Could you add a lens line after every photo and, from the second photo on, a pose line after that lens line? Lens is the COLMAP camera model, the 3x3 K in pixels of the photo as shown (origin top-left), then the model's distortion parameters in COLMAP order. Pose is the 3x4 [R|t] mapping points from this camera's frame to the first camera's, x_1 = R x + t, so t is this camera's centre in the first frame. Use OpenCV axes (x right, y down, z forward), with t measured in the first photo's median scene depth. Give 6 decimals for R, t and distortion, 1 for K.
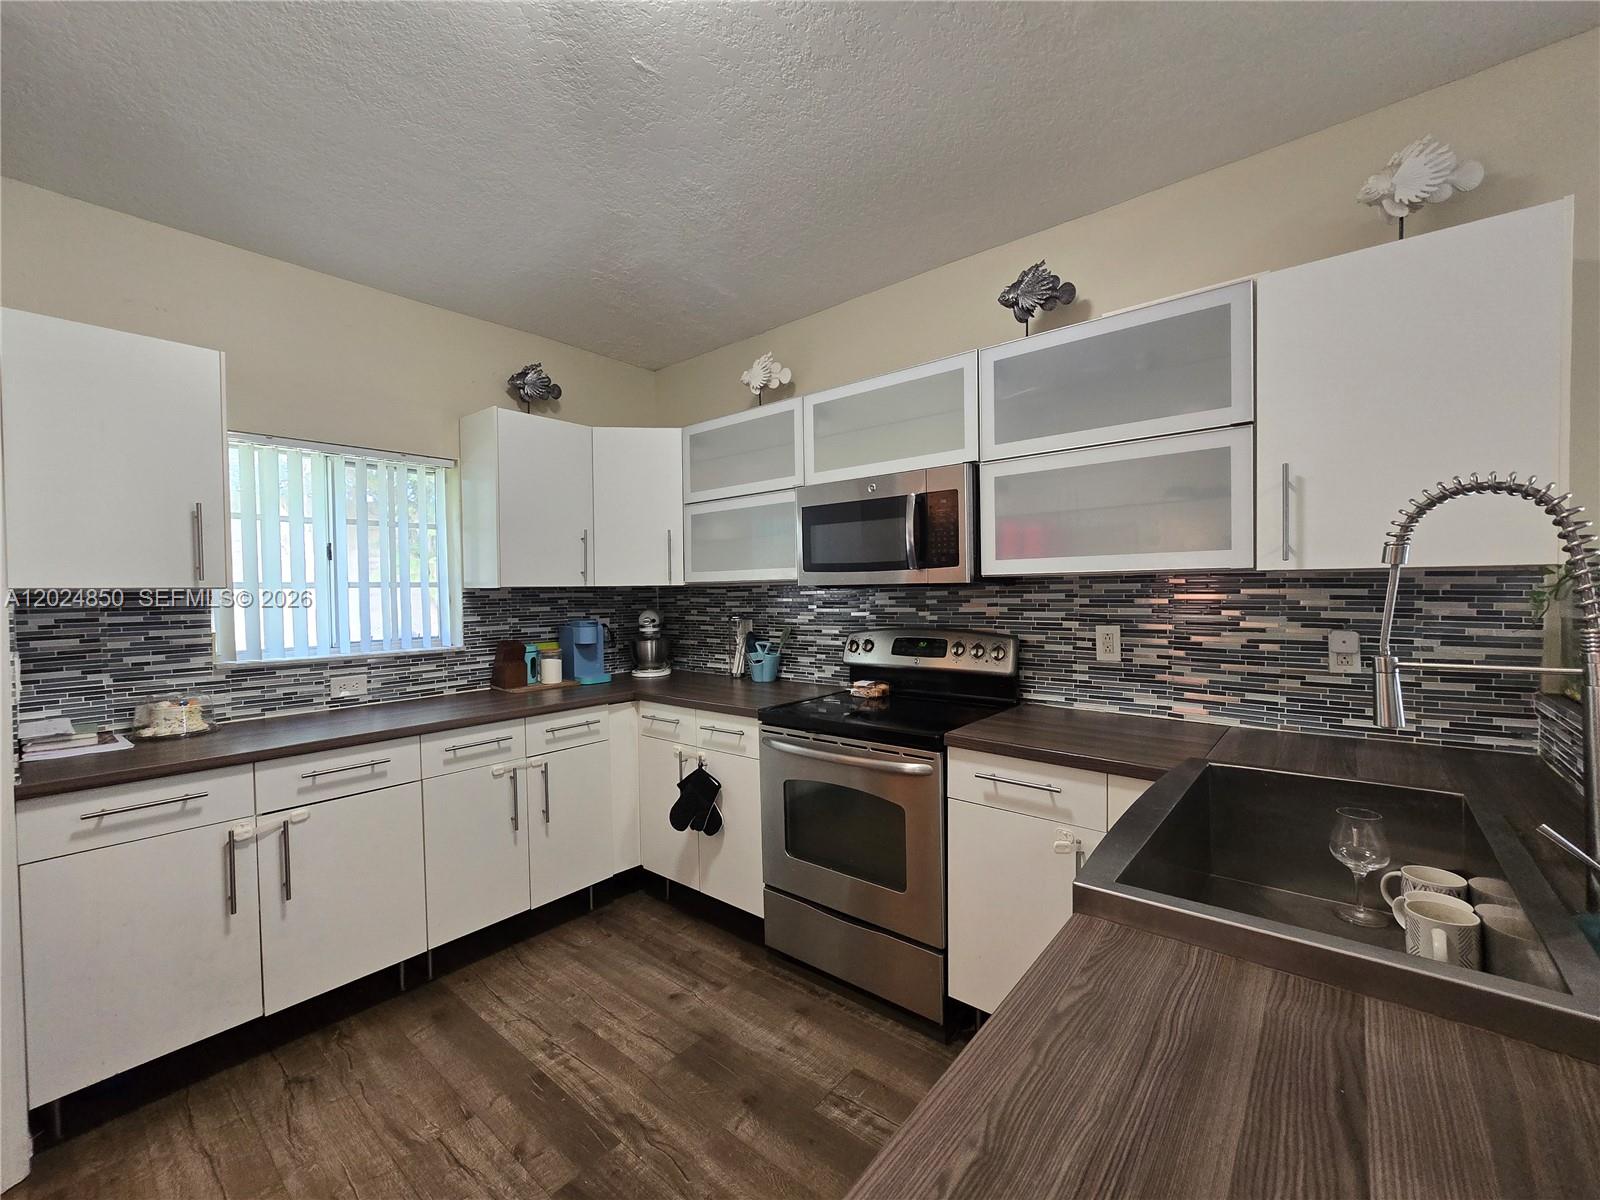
lens RADIAL K [[658.6, 0, 796.5], [0, 658.6, 602.8], [0, 0, 1]] dist [-0.003267, 0.000662]
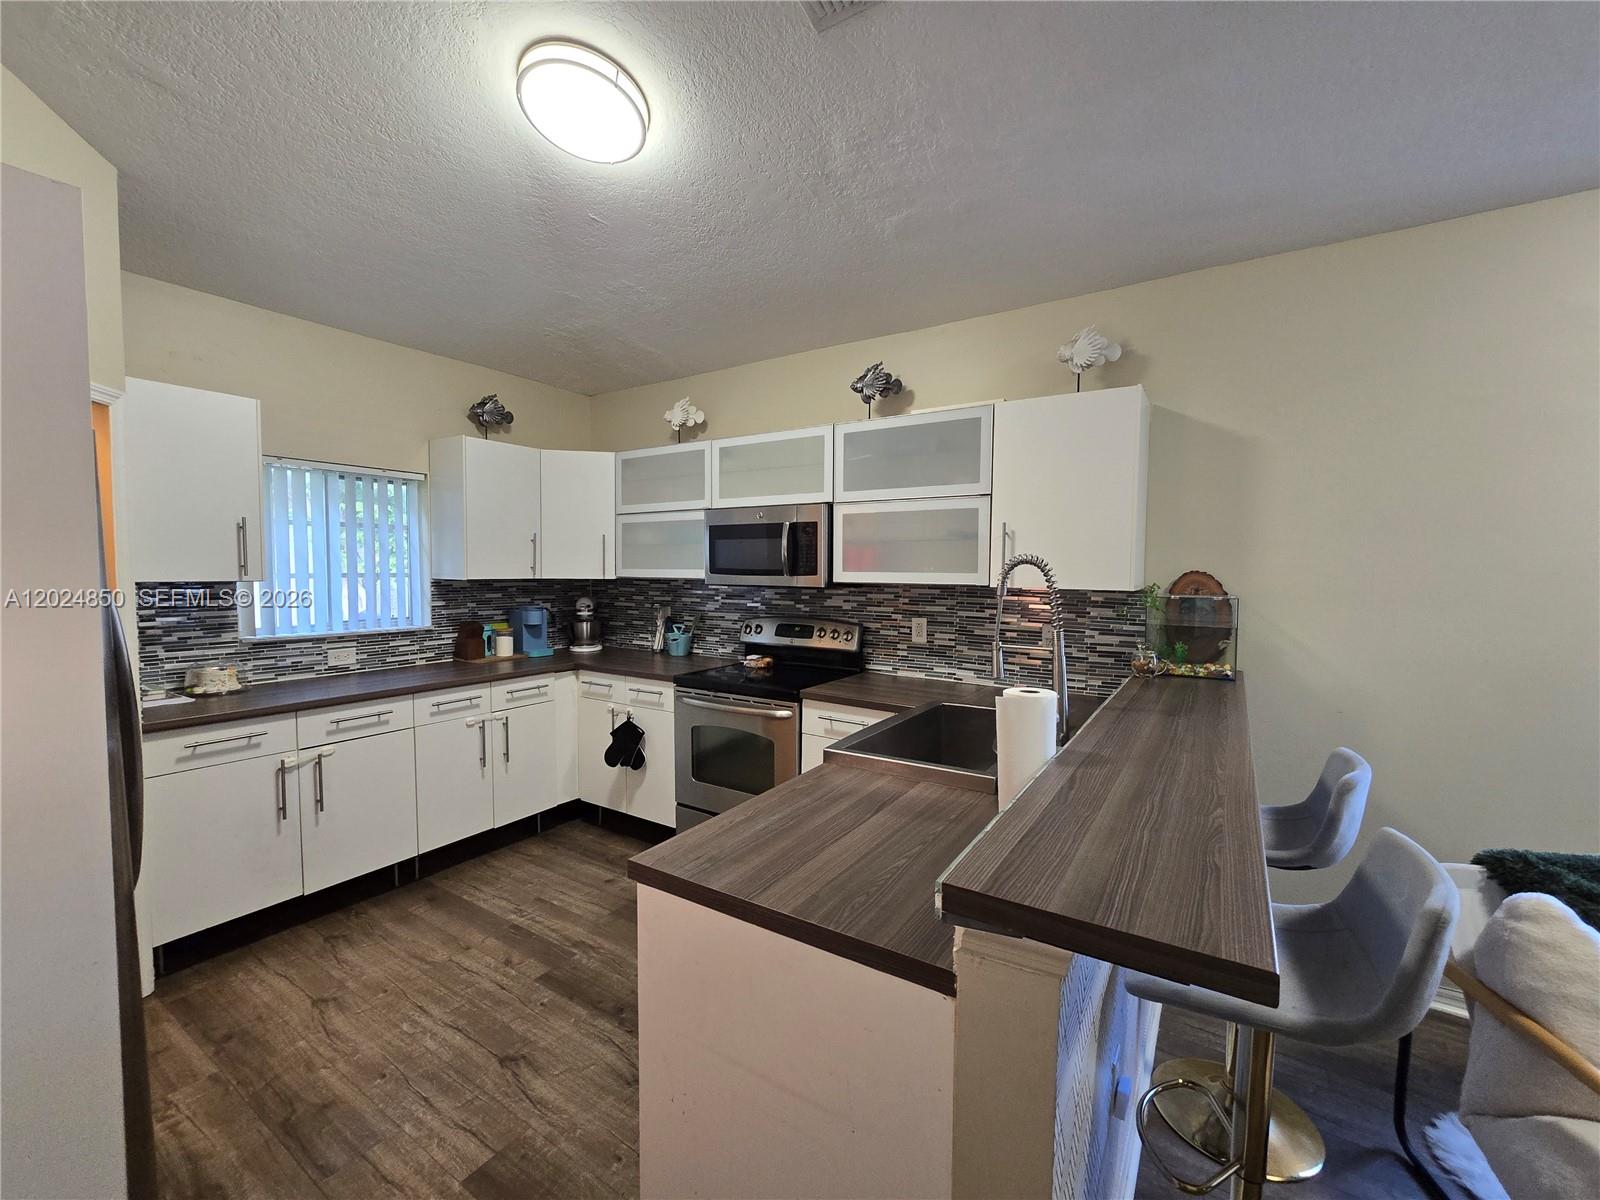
lens RADIAL K [[660.3, 0, 806.3], [0, 660.3, 603.4], [0, 0, 1]] dist [-0.002335, -0.000082]
pose [[0.990882, 0.016437, 0.133727, 0.028164], [-0.021062, 0.999225, 0.033247, -0.037103], [-0.133077, -0.035761, 0.990460, -0.373098]]
